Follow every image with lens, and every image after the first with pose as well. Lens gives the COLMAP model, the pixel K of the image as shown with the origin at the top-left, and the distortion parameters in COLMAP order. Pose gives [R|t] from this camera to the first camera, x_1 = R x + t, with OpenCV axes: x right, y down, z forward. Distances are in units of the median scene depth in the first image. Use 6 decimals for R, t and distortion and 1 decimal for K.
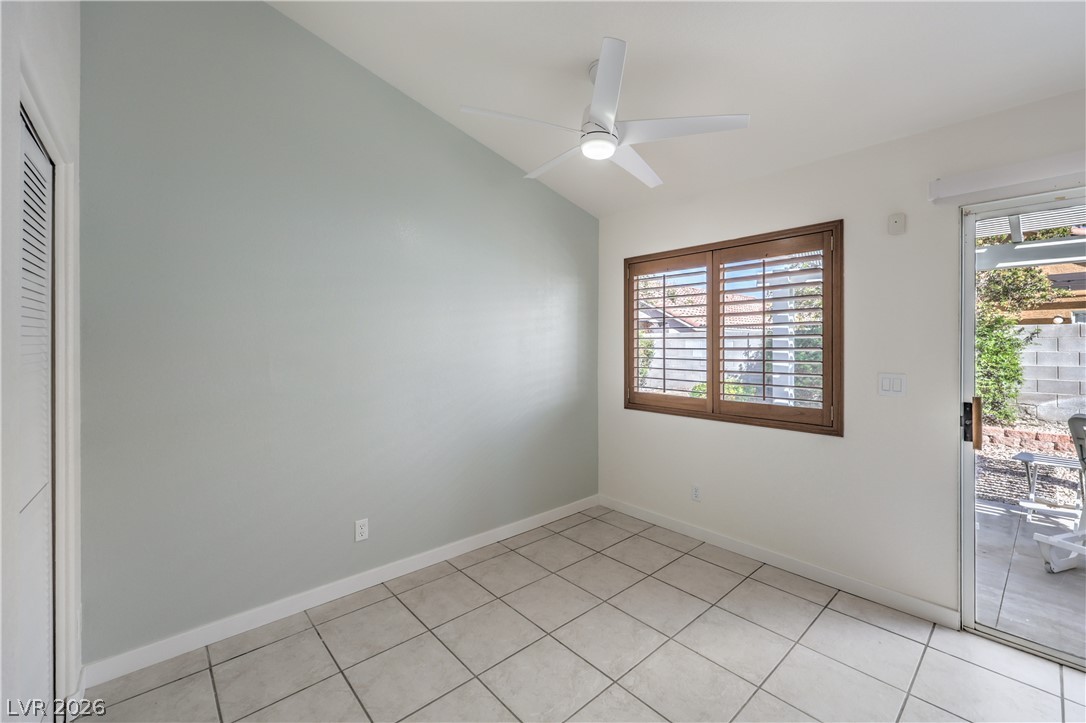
lens RADIAL K [[445.1, 0, 544.4], [0, 445.1, 343.2], [0, 0, 1]] dist [-0.000820, -0.000104]
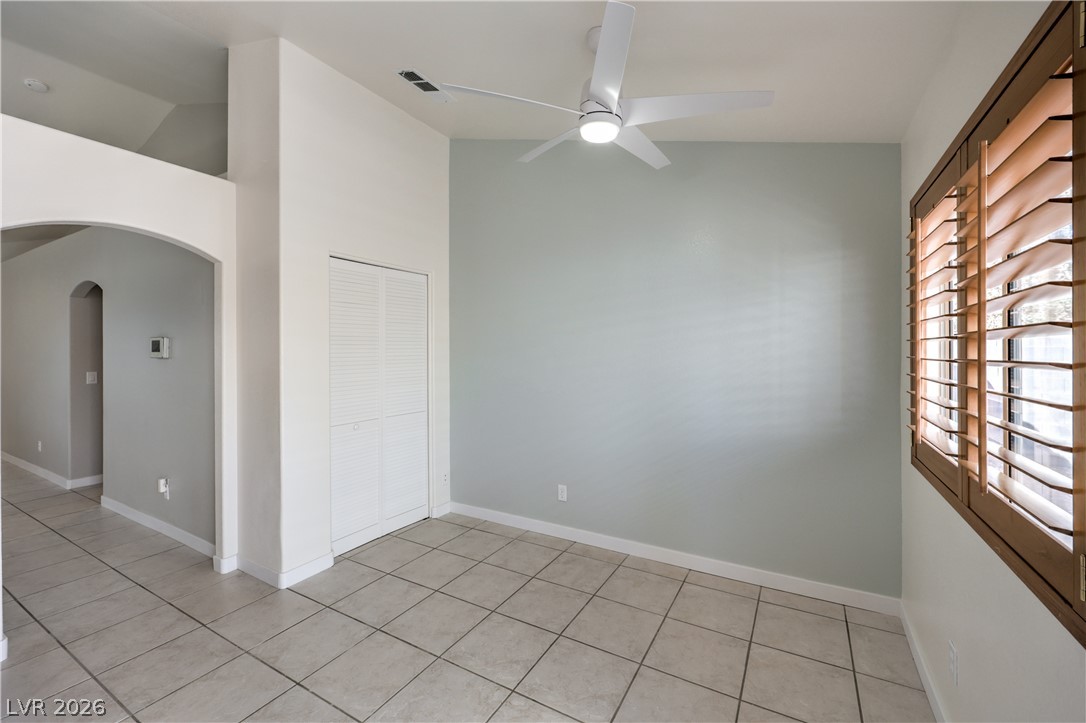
lens RADIAL K [[445.0, 0, 551.7], [0, 445.0, 350.8], [0, 0, 1]] dist [0.000457, 0.000150]
pose [[0.316653, 0.000500, -0.948541, 0.727407], [0.008800, 0.999955, 0.003464, -0.002830], [0.948500, -0.009444, 0.316635, 0.496057]]
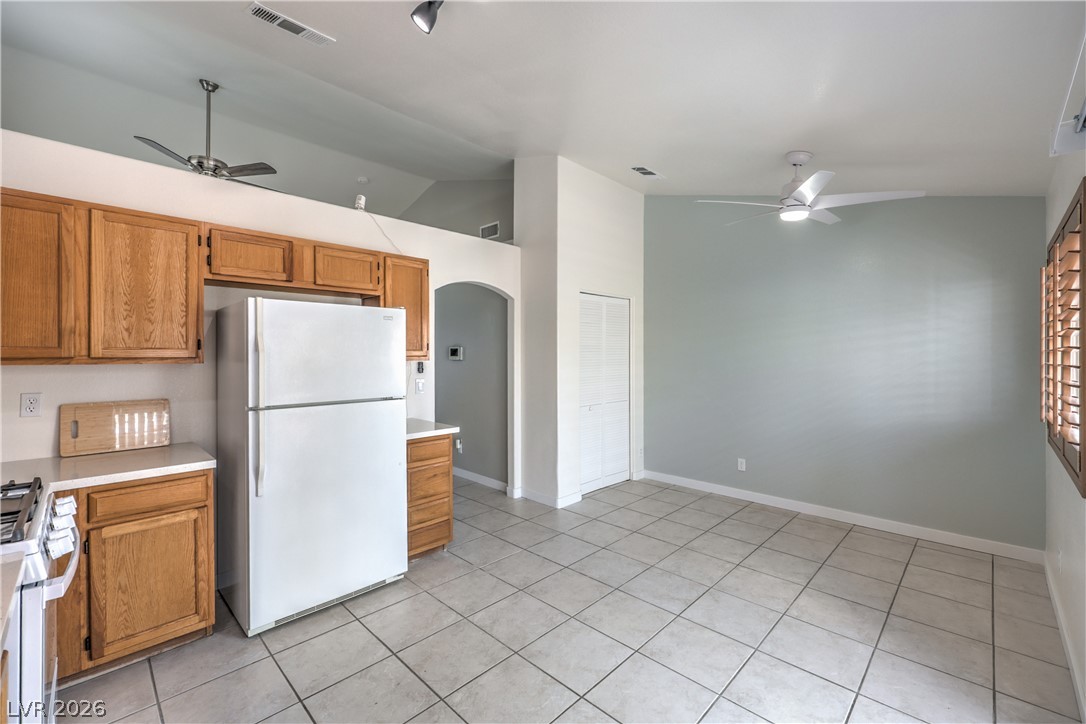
lens RADIAL K [[453.7, 0, 549.6], [0, 453.7, 353.5], [0, 0, 1]] dist [0.000006, -0.000067]
pose [[0.067965, -0.000289, -0.997688, 1.138472], [0.006689, 0.999978, 0.000166, -0.012660], [0.997665, -0.006685, 0.067965, 0.128967]]
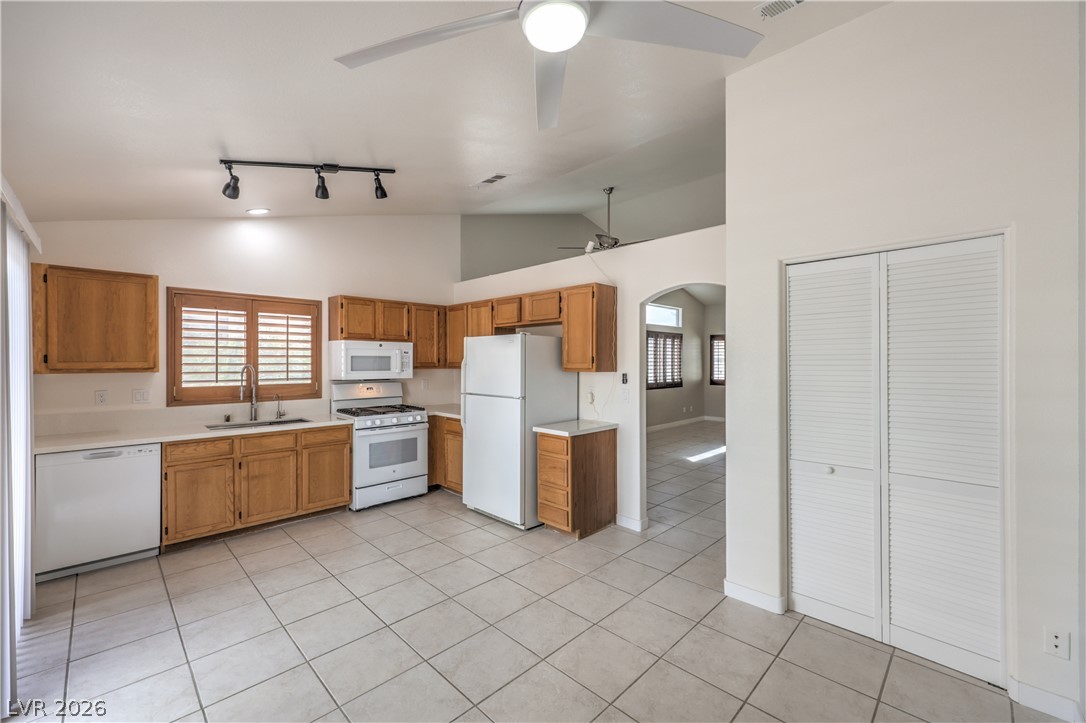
lens RADIAL K [[437.7, 0, 546.4], [0, 437.7, 362.1], [0, 0, 1]] dist [0.000777, 0.000081]
pose [[-0.997878, 0.001161, -0.065102, 0.133604], [0.001359, 0.999995, -0.002993, -0.022676], [0.065098, -0.003075, -0.997874, 1.196774]]
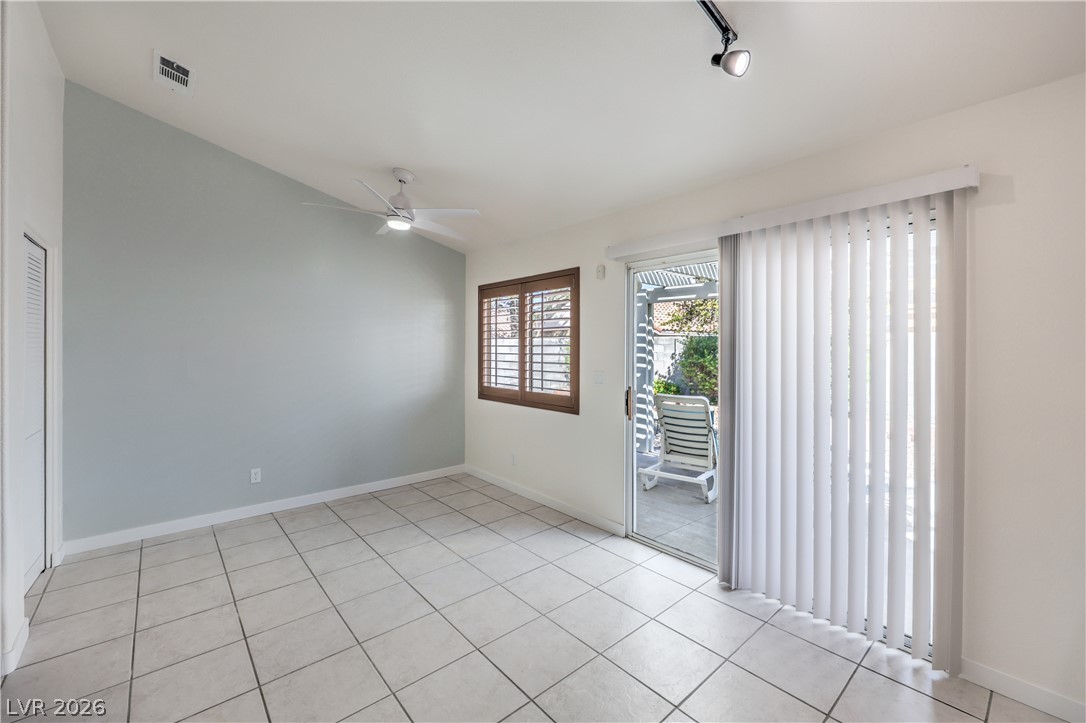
lens RADIAL K [[447.0, 0, 546.9], [0, 447.0, 344.5], [0, 0, 1]] dist [-0.000270, -0.000088]
pose [[0.999883, 0.003922, -0.014794, 0.512247], [-0.003926, 0.999992, -0.000227, -0.018361], [0.014793, 0.000285, 0.999891, -0.418096]]
